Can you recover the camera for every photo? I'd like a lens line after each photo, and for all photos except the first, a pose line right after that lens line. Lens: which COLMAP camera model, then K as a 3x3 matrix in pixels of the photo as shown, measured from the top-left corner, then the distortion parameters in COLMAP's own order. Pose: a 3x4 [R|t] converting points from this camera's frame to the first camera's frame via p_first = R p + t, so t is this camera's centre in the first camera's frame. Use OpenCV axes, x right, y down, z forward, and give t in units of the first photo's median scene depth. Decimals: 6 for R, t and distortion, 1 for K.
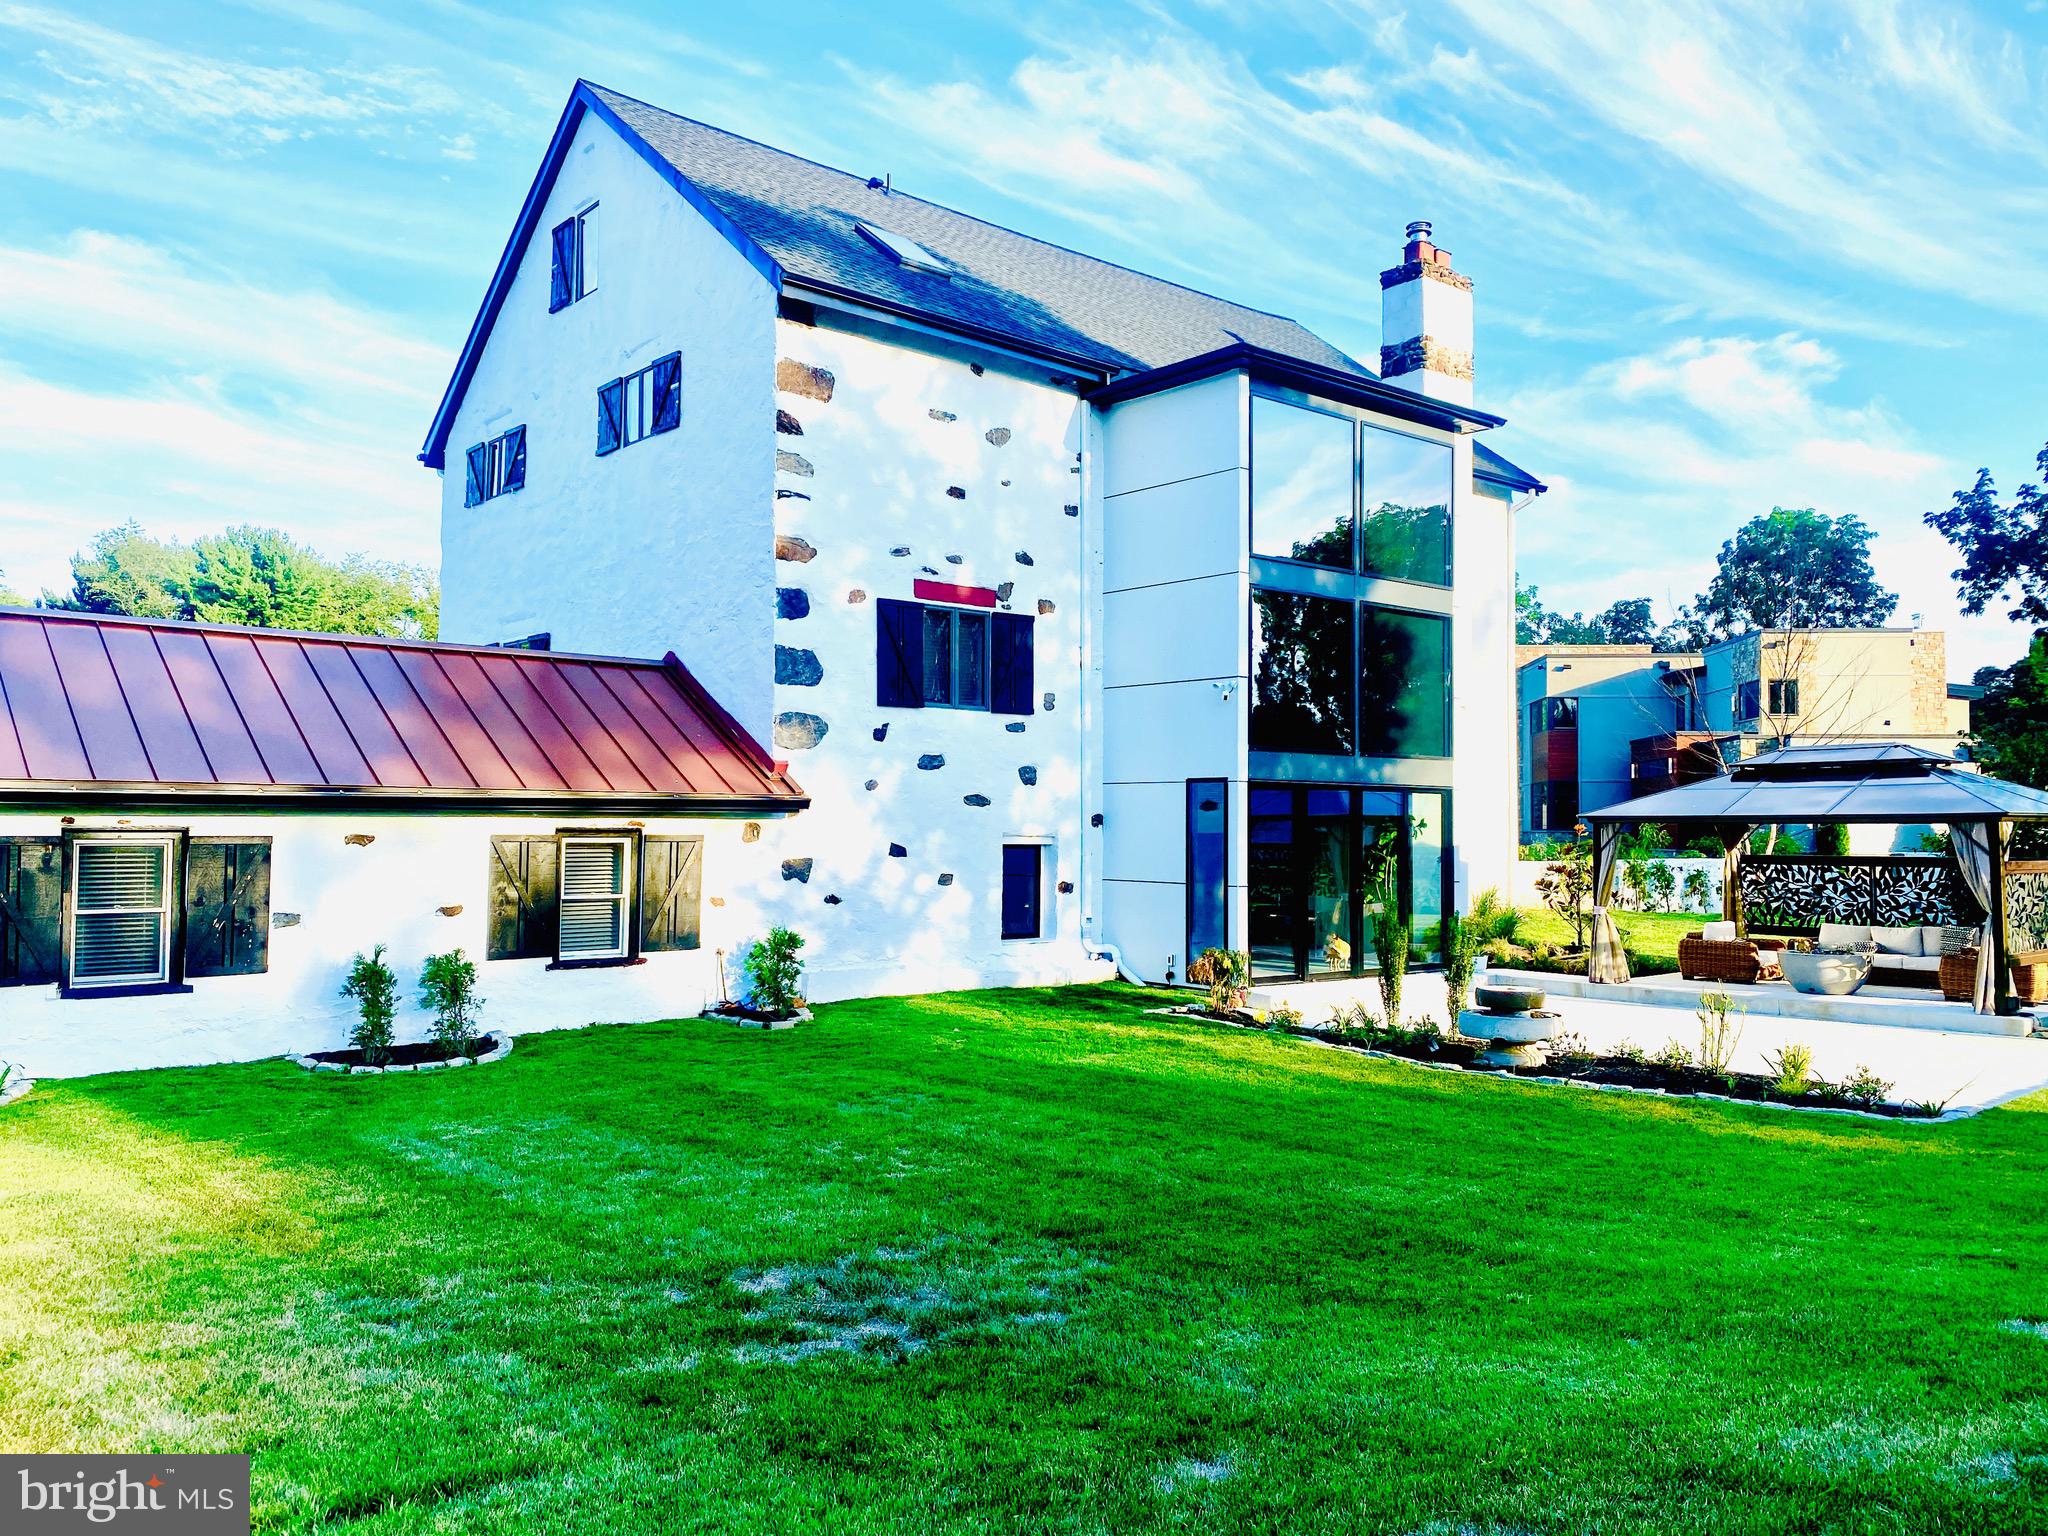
lens RADIAL K [[1566.6, 0, 1020.2], [0, 1566.6, 780.1], [0, 0, 1]] dist [-0.001419, 0.007610]
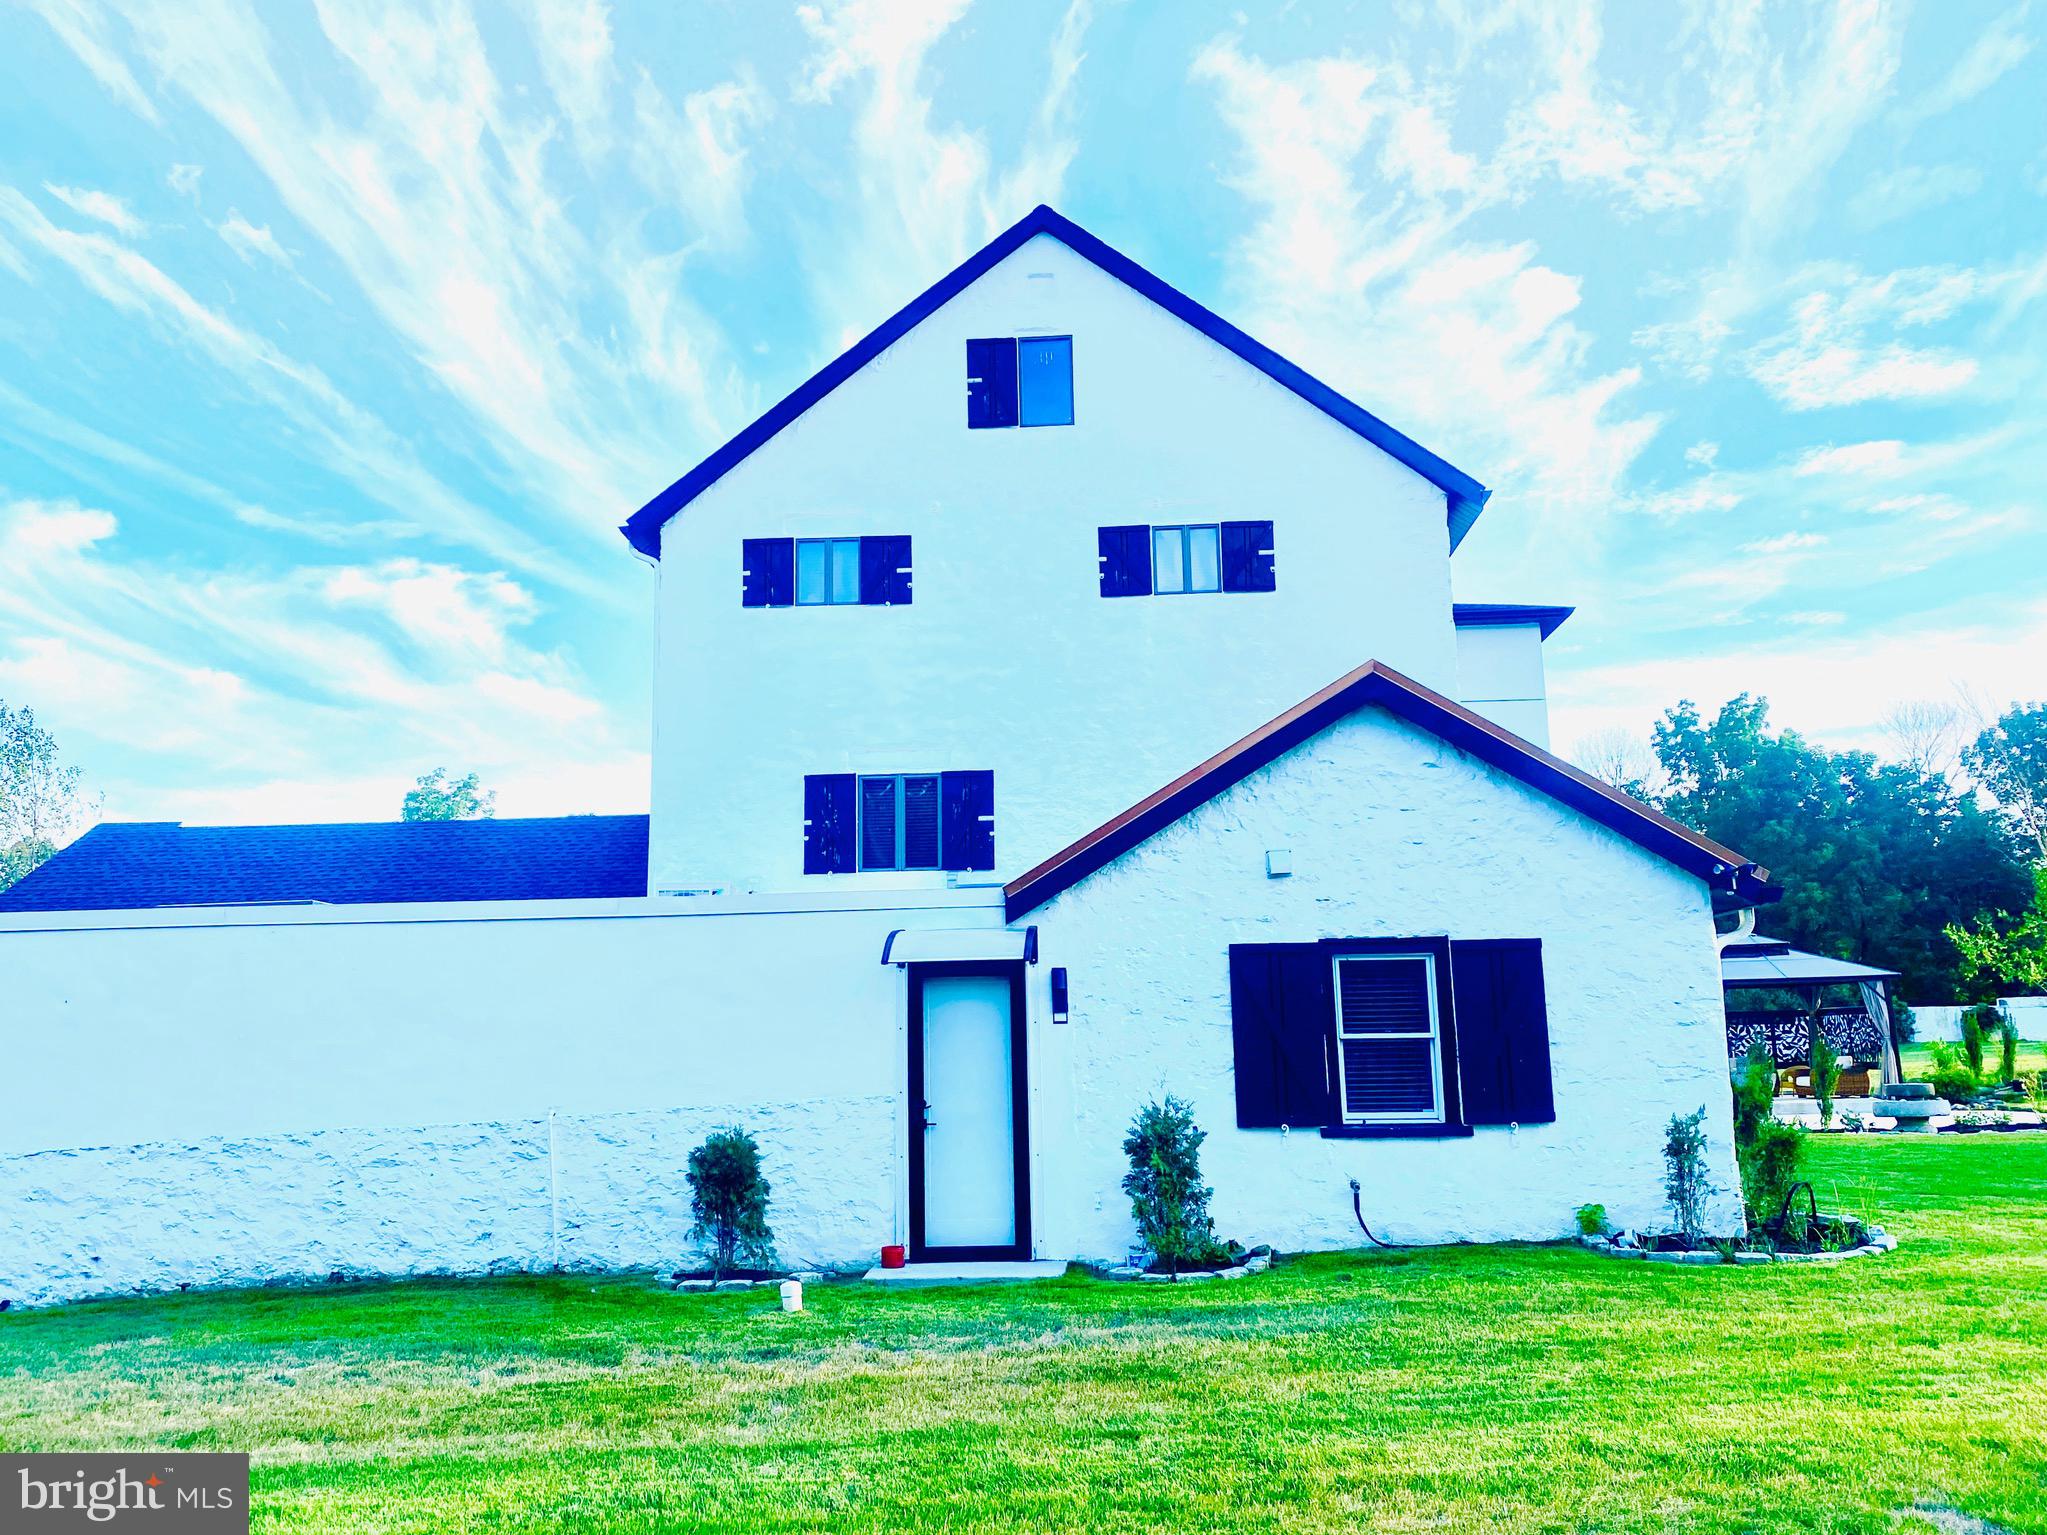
lens RADIAL K [[1653.0, 0, 1025.4], [0, 1653.0, 773.5], [0, 0, 1]] dist [-0.015056, -0.022018]
pose [[0.692631, 0.103774, 0.713788, -0.728813], [-0.001994, 0.989868, -0.141977, 0.035464], [-0.721290, 0.096914, 0.685820, 0.244059]]
